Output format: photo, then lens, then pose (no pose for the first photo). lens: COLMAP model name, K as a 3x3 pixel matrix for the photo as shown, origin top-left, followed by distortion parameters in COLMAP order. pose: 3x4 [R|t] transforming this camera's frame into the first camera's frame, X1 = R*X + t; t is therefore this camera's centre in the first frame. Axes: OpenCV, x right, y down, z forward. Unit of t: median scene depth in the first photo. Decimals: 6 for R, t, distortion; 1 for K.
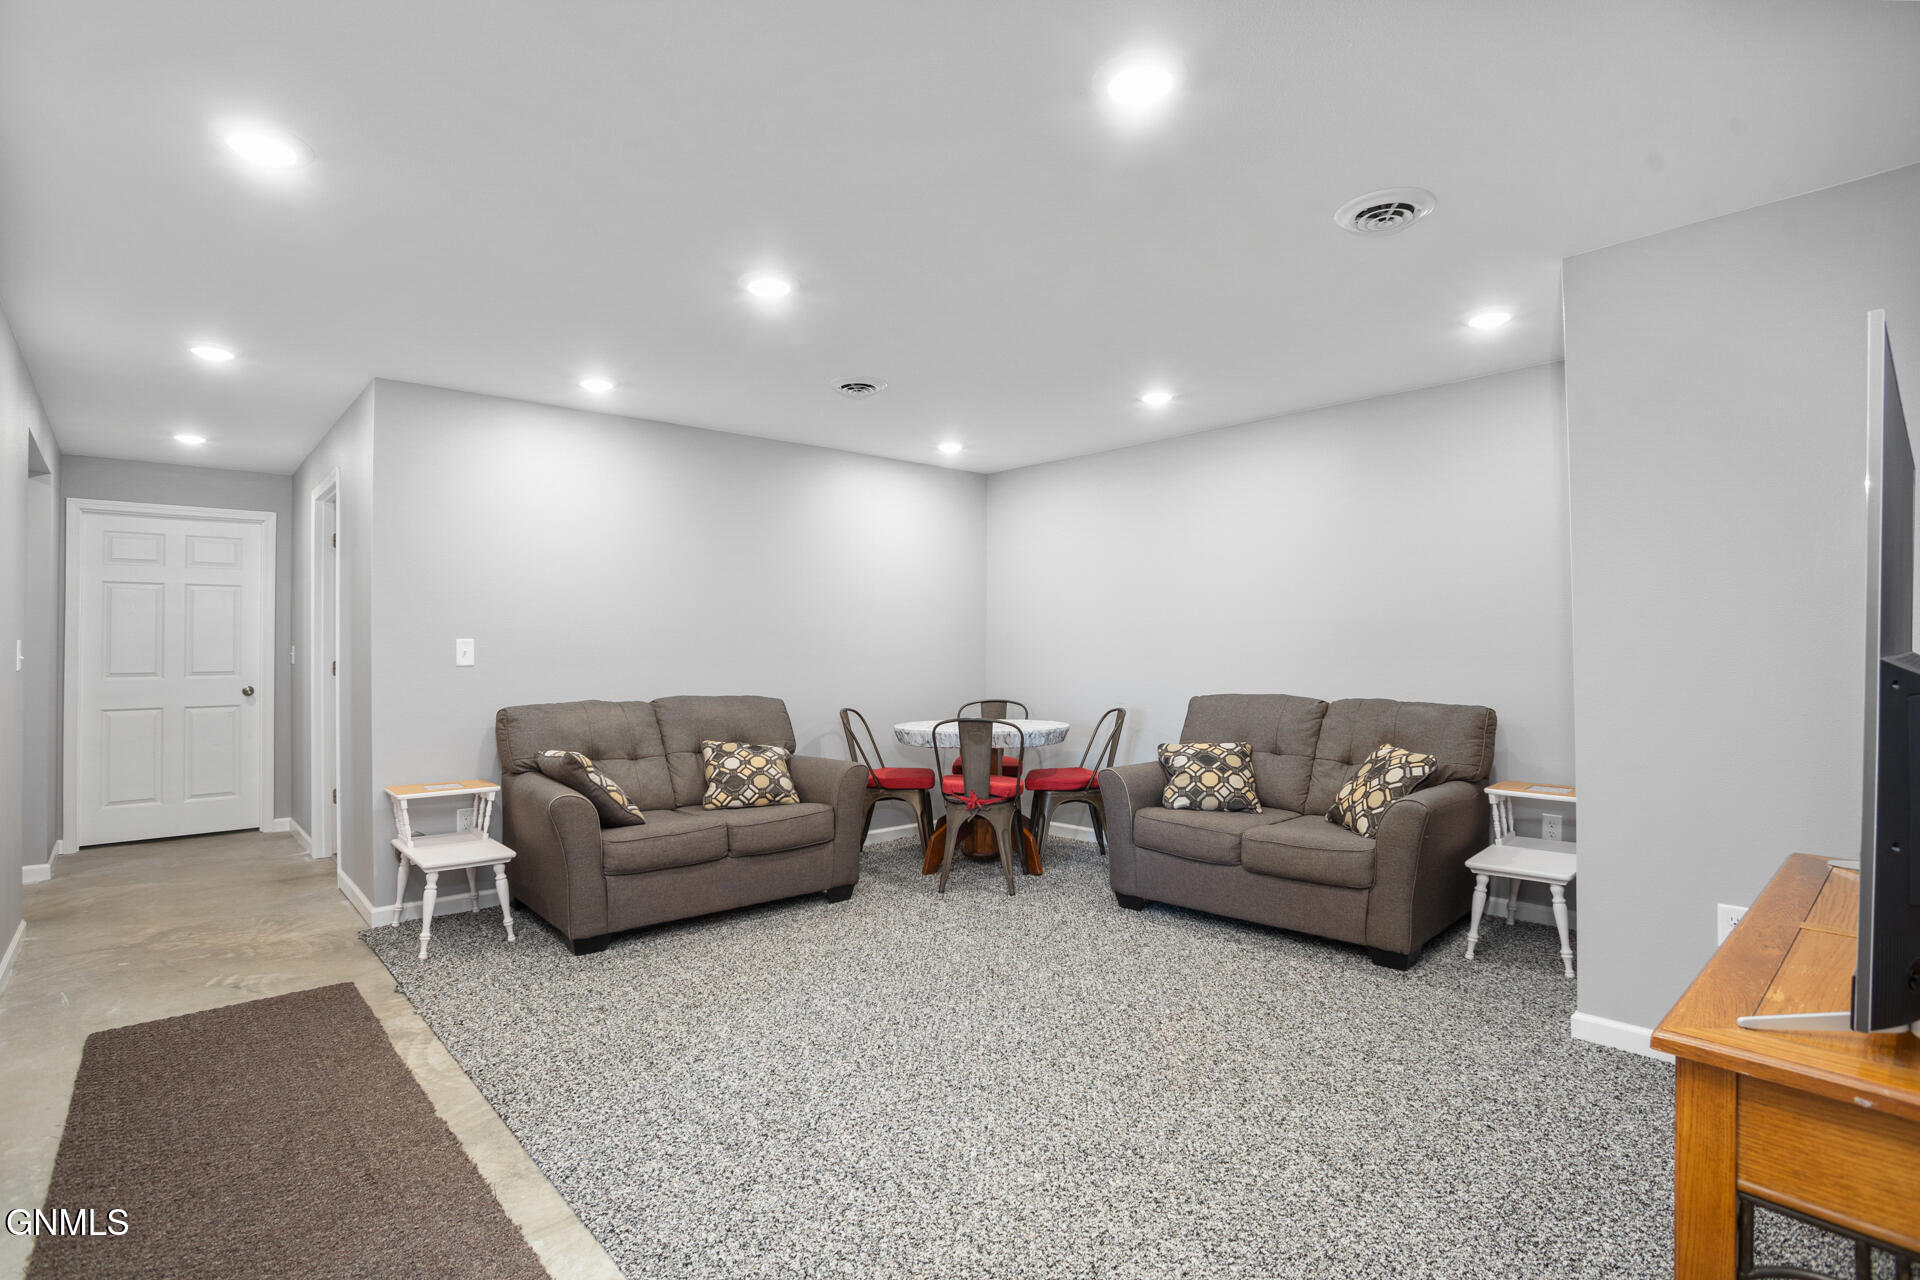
lens RADIAL K [[928.4, 0, 972.5], [0, 928.4, 636.9], [0, 0, 1]] dist [-0.084528, 0.035812]
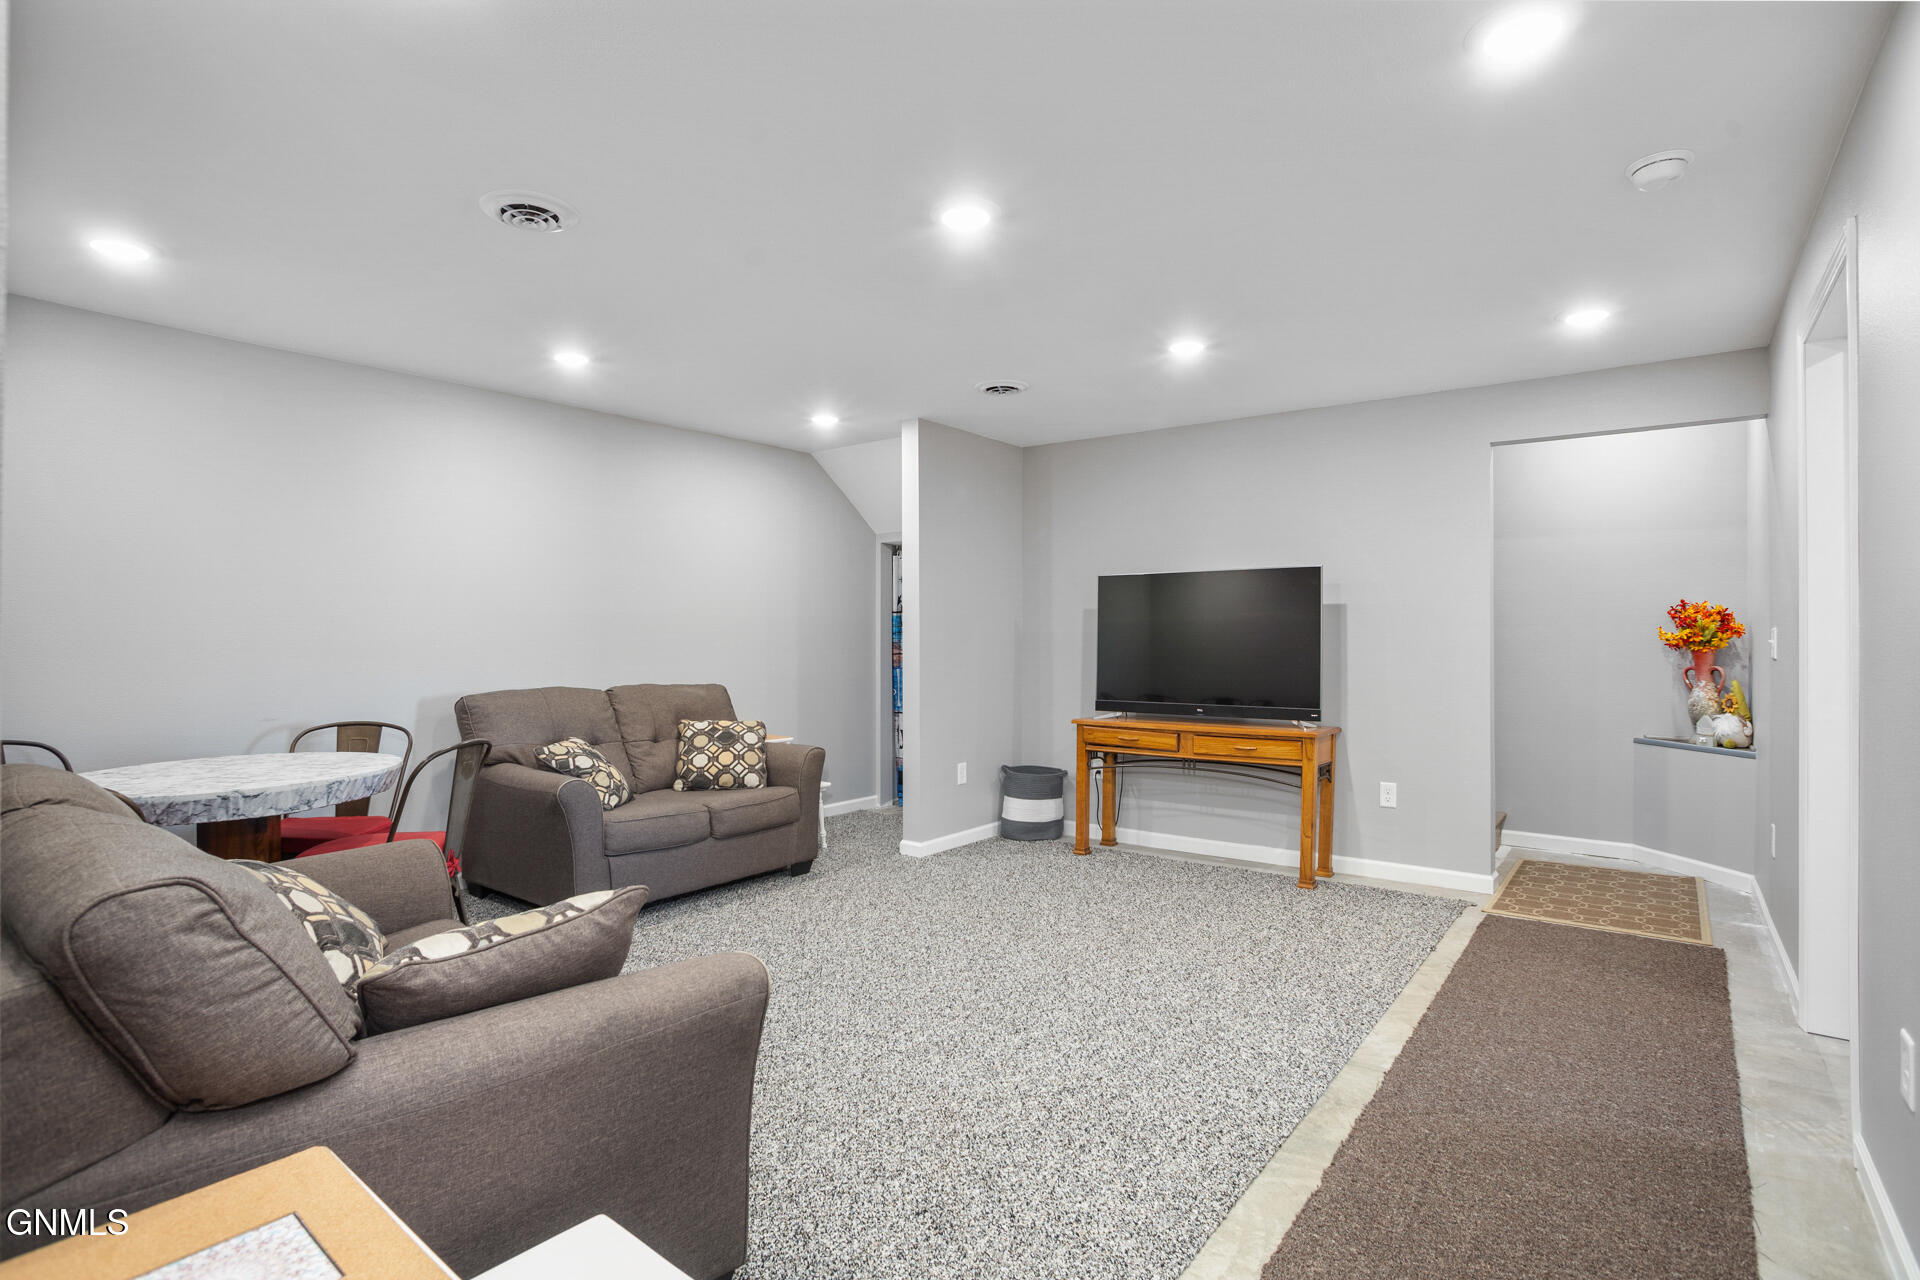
lens RADIAL K [[928.4, 0, 972.5], [0, 928.4, 636.9], [0, 0, 1]] dist [-0.084528, 0.035812]
pose [[-0.173234, 0.009648, 0.984833, -0.866280], [-0.009768, 0.999886, -0.011514, 0.026486], [-0.984832, -0.011614, -0.173120, 0.931332]]
